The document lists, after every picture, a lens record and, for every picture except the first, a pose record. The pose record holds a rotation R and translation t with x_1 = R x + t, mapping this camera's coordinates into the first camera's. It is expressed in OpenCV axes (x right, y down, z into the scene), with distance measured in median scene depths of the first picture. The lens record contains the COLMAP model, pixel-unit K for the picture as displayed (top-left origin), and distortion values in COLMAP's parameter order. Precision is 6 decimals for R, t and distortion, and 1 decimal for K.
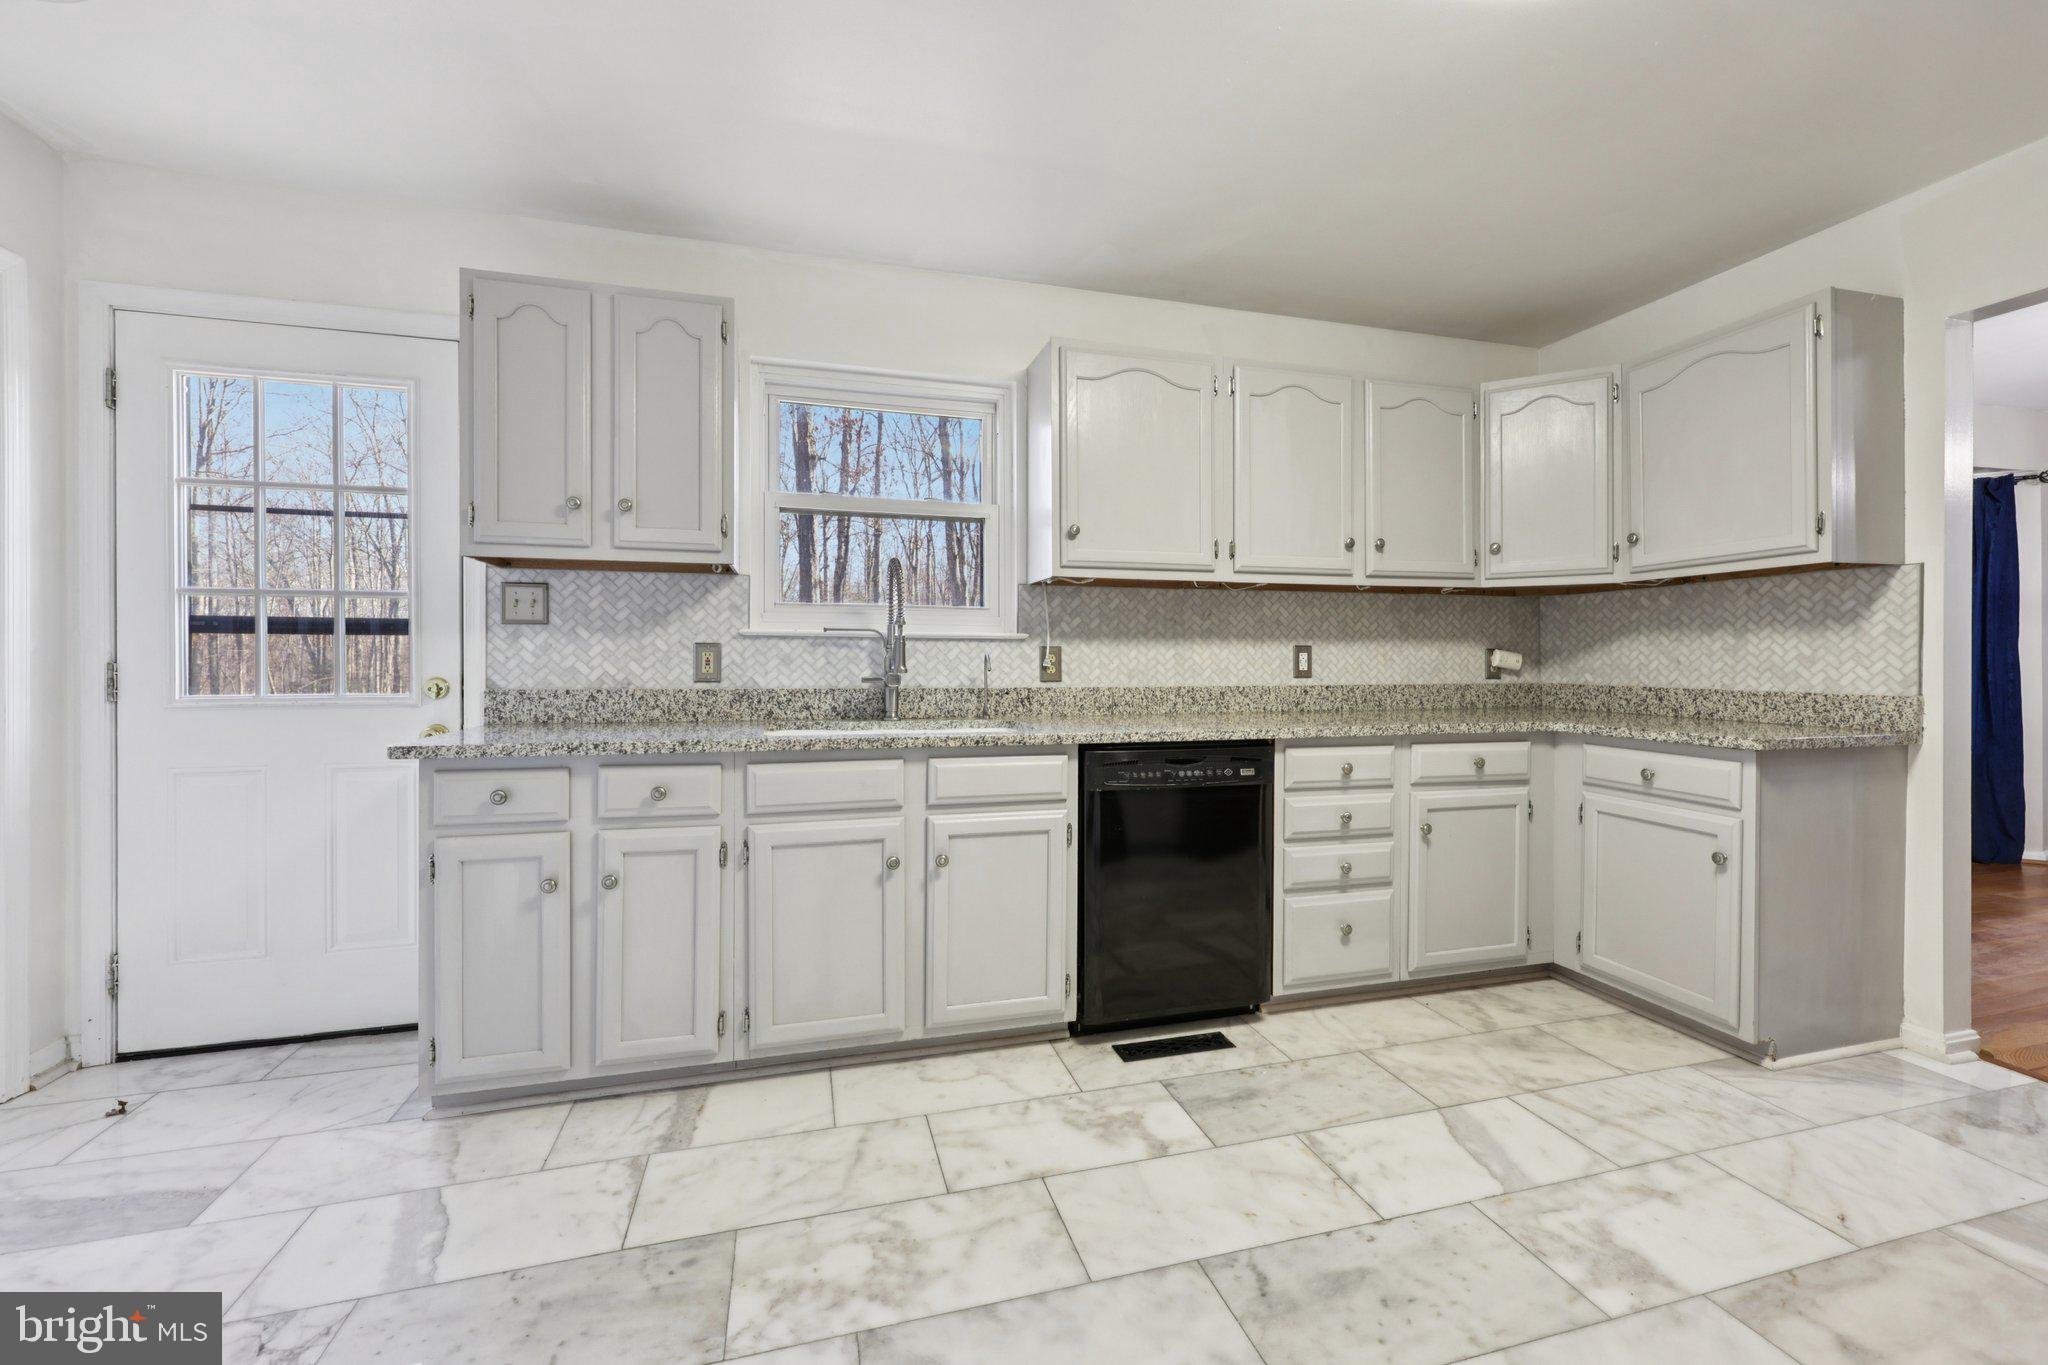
lens RADIAL K [[831.5, 0, 1028.1], [0, 831.5, 667.7], [0, 0, 1]] dist [0.000909, -0.000059]
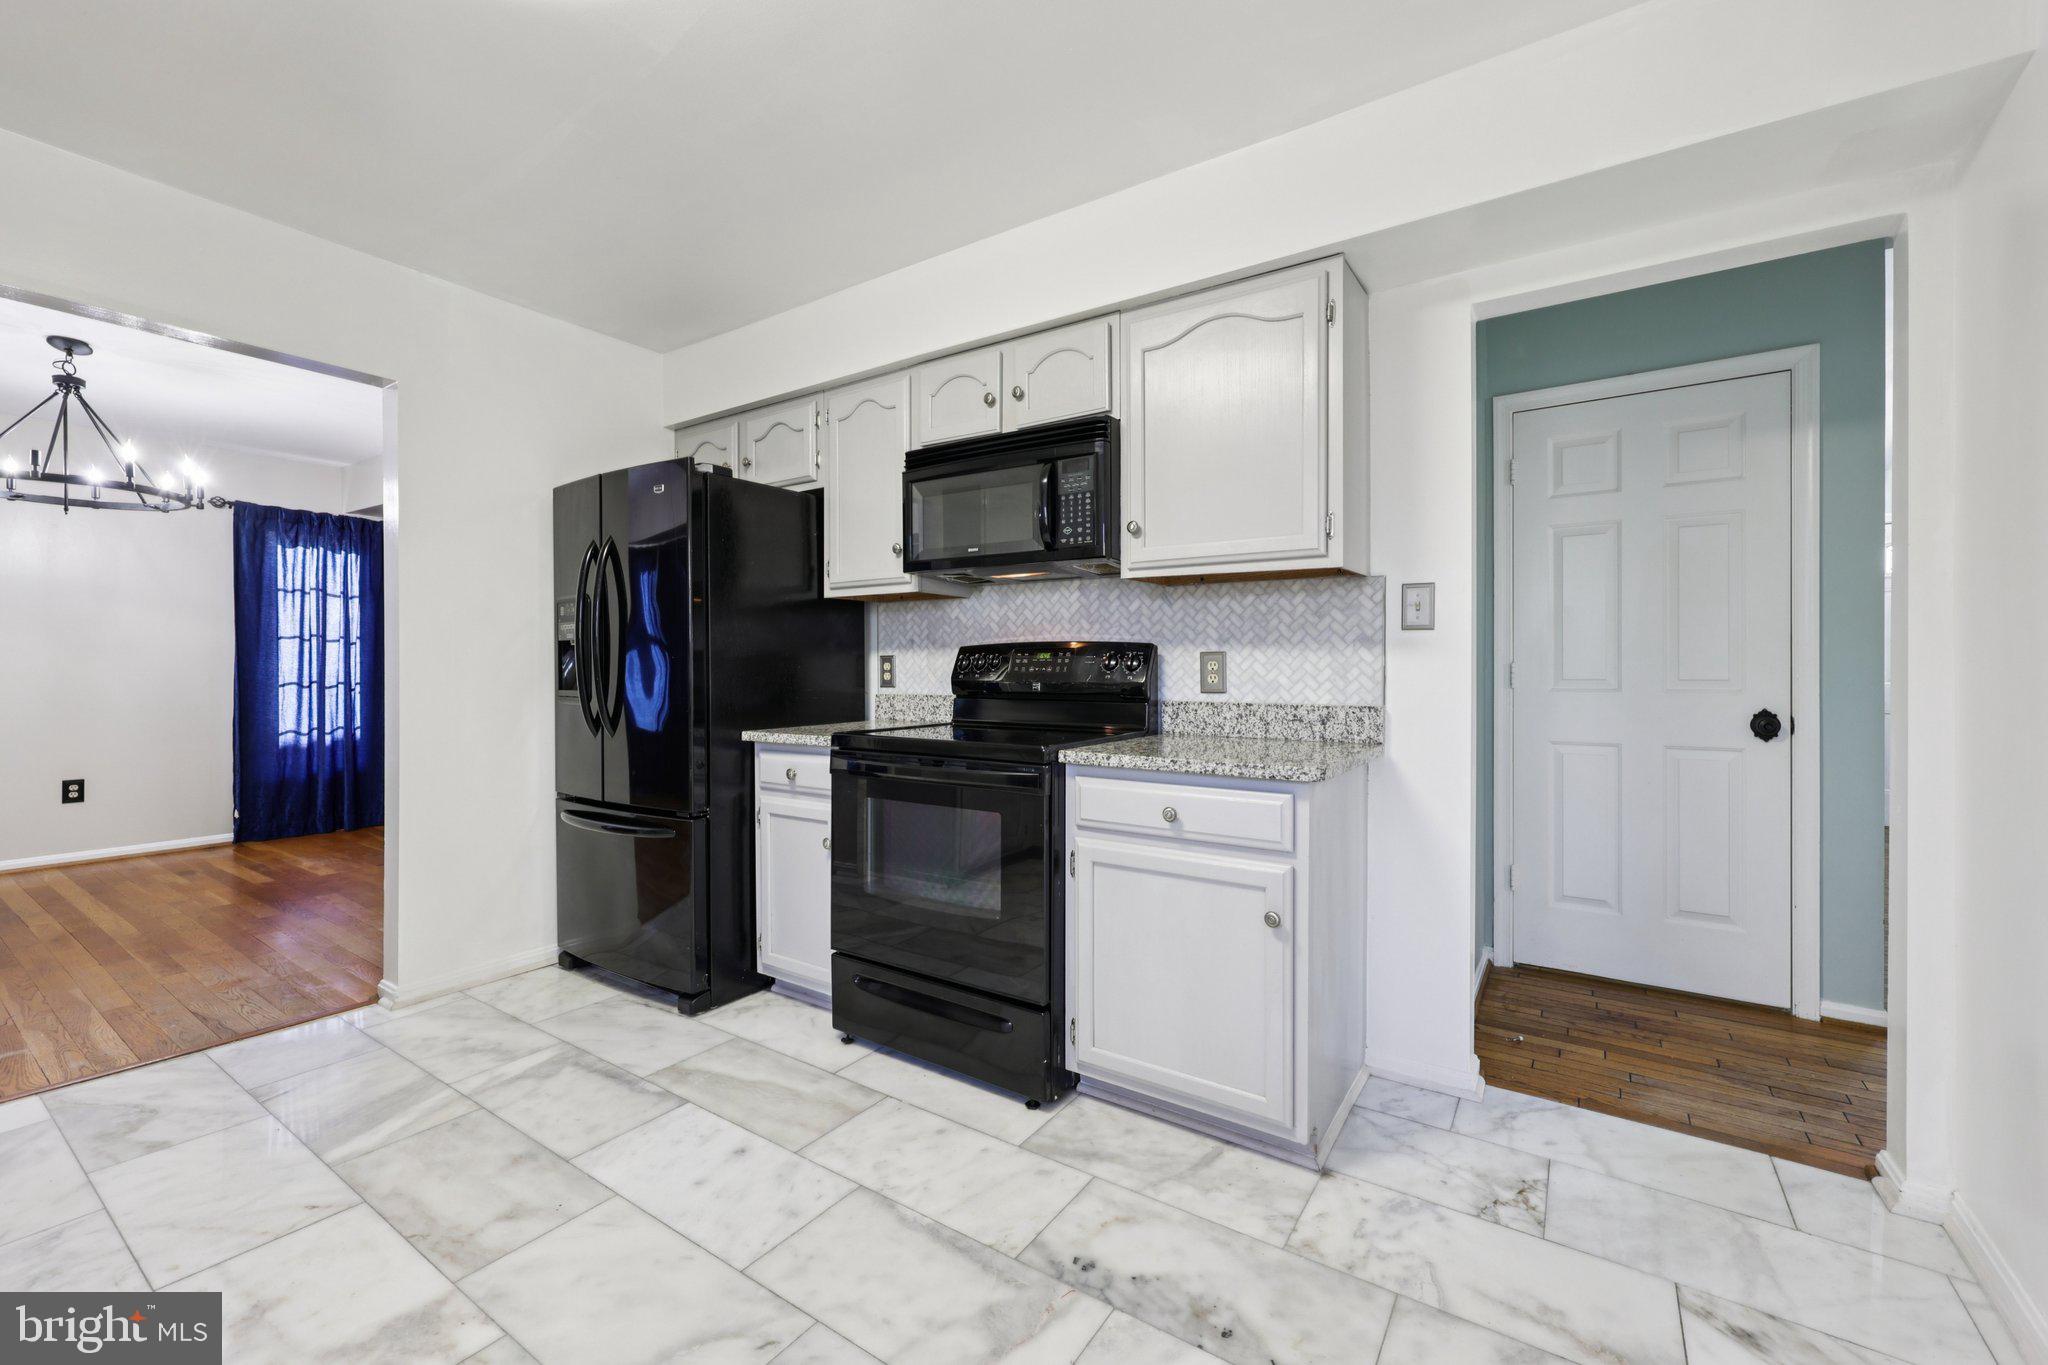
lens RADIAL K [[831.5, 0, 1028.1], [0, 831.5, 667.7], [0, 0, 1]] dist [0.000909, -0.000059]
pose [[-0.652029, -0.001028, 0.758194, -0.249833], [0.002299, 0.999992, 0.003333, -0.006494], [-0.758191, 0.003917, -0.652021, 0.648804]]
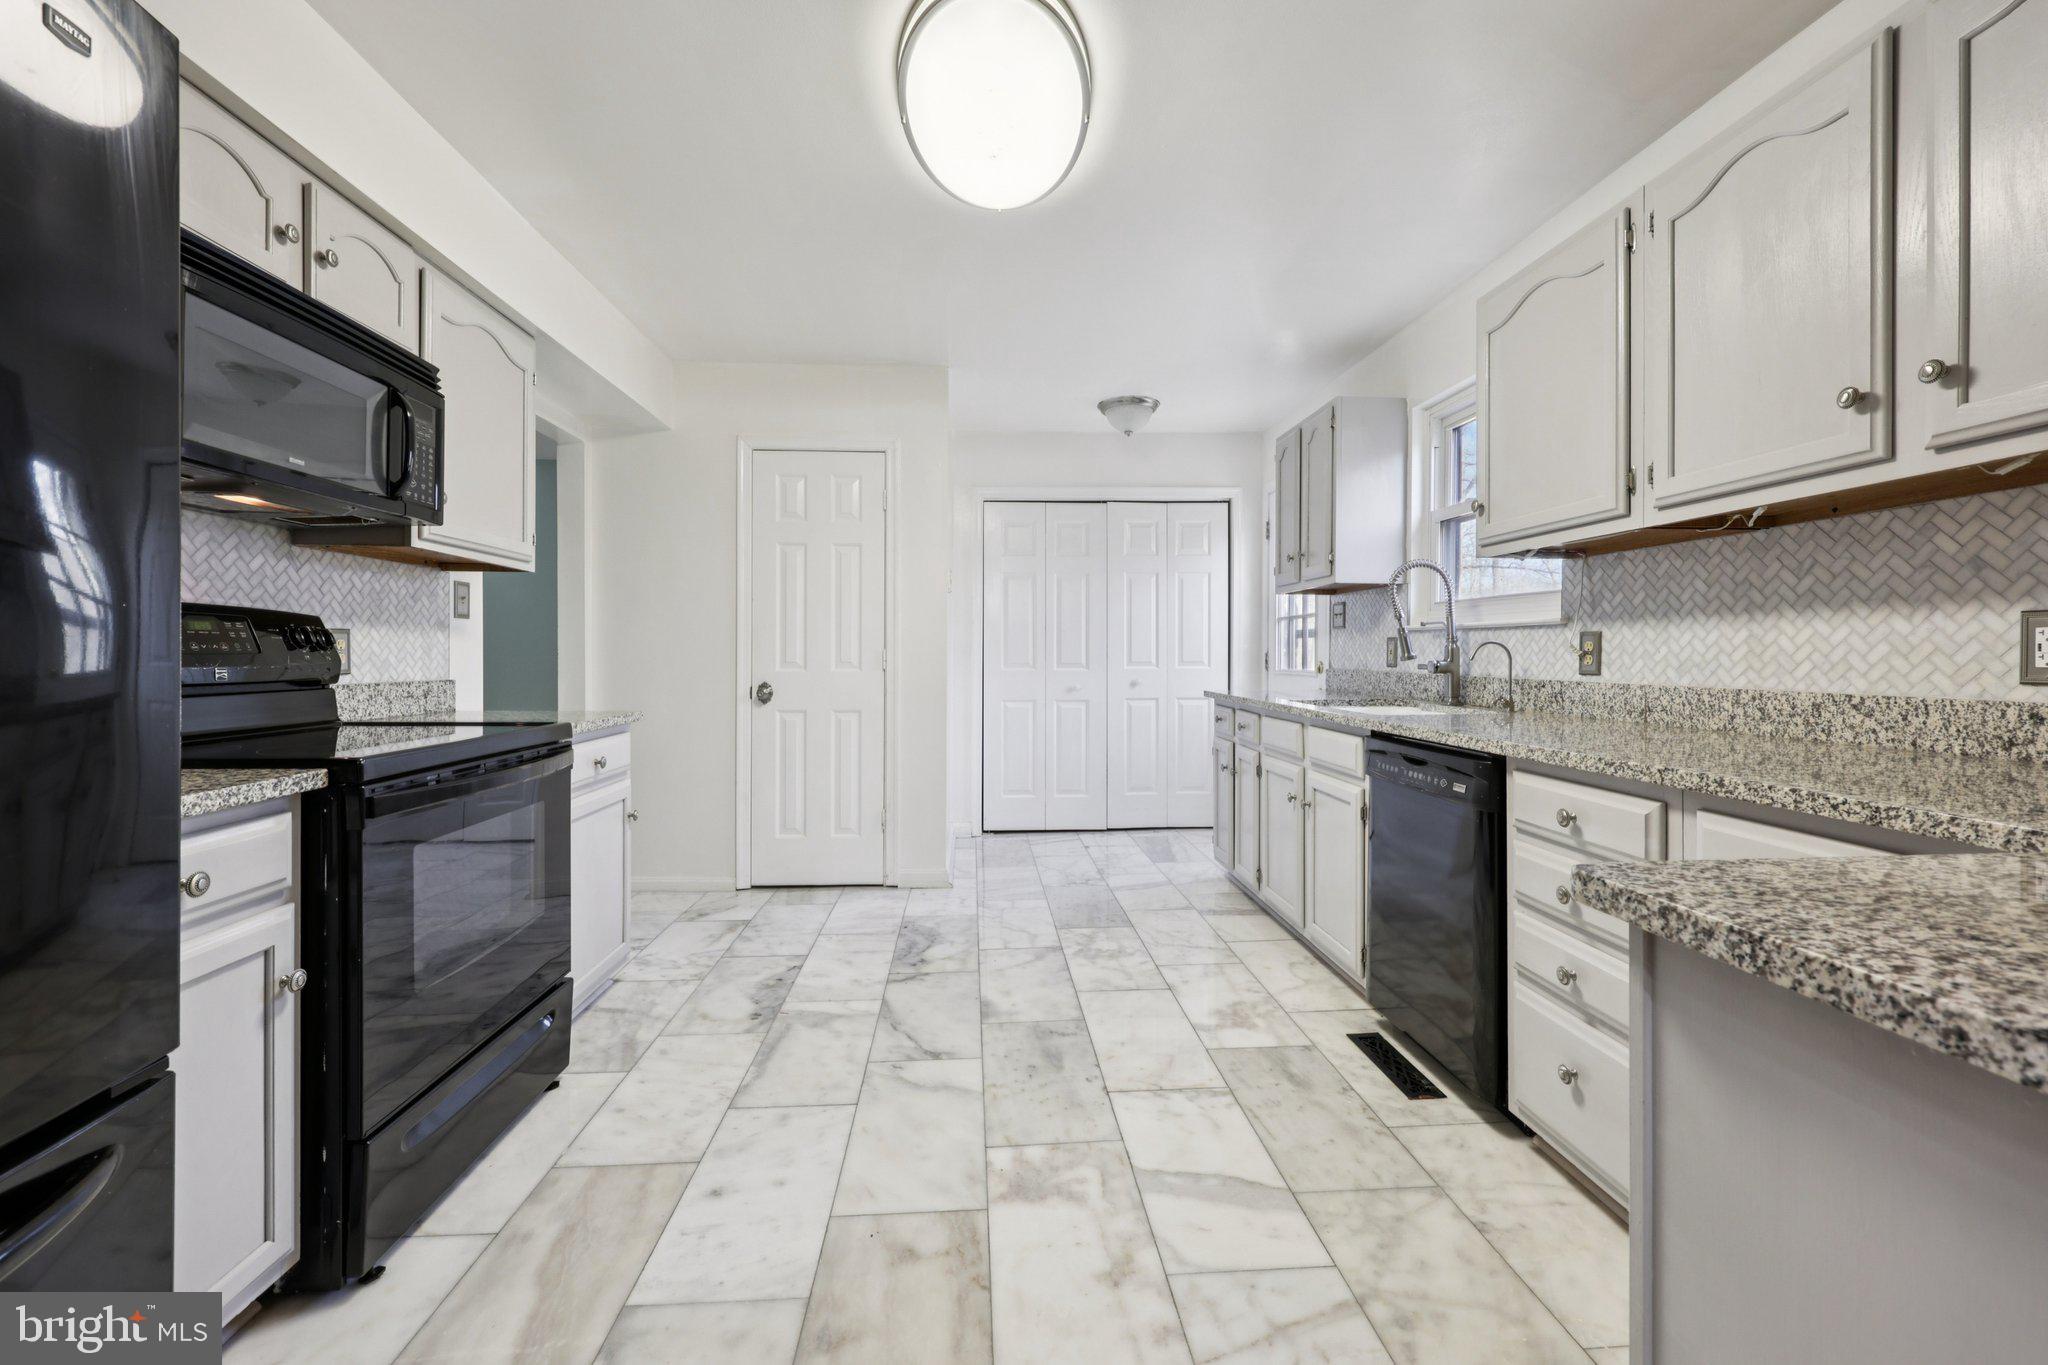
lens RADIAL K [[823.8, 0, 1017.9], [0, 823.8, 653.8], [0, 0, 1]] dist [0.000312, 0.000060]
pose [[-0.210374, -0.000381, -0.977621, 1.088447], [-0.007140, 0.999974, 0.001147, -0.000925], [0.977595, 0.007222, -0.210371, 0.729455]]
